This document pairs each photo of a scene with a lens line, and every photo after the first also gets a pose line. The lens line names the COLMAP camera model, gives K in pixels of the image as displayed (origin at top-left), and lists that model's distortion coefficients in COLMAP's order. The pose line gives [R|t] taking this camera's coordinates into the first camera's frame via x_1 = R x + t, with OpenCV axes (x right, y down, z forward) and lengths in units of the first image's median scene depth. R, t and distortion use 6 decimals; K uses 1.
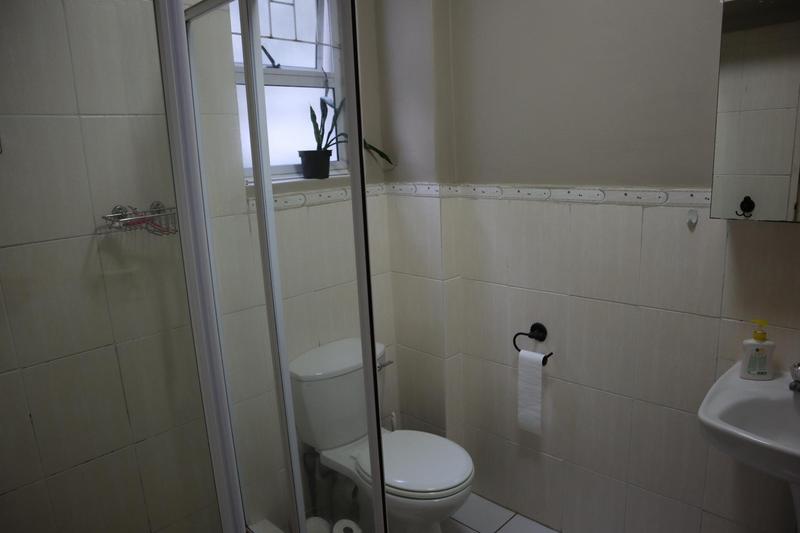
lens RADIAL K [[546.0, 0, 400.0], [0, 546.0, 266.5], [0, 0, 1]] dist [-0.124236, 0.084193]
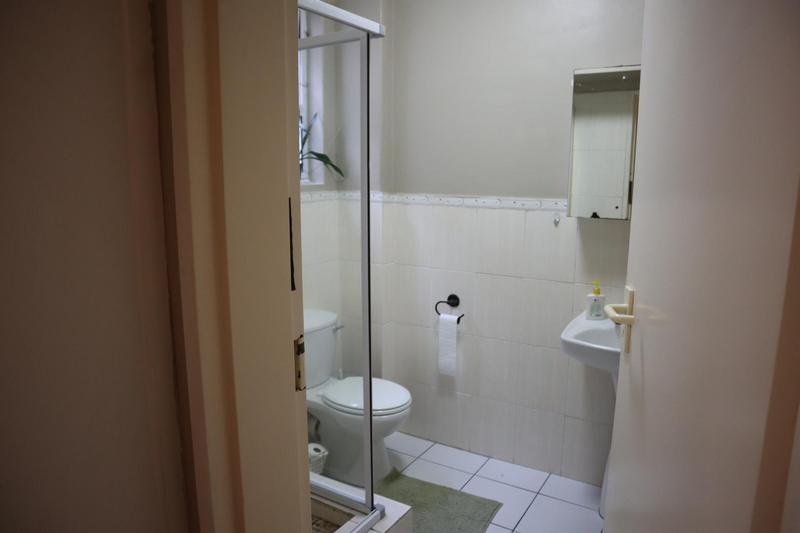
lens RADIAL K [[546.0, 0, 400.0], [0, 546.0, 266.5], [0, 0, 1]] dist [-0.124236, 0.084193]
pose [[0.974525, 0.013984, 0.223843, -0.197351], [-0.005022, 0.999165, -0.040556, 0.093040], [-0.224223, 0.038399, 0.973781, -0.346049]]
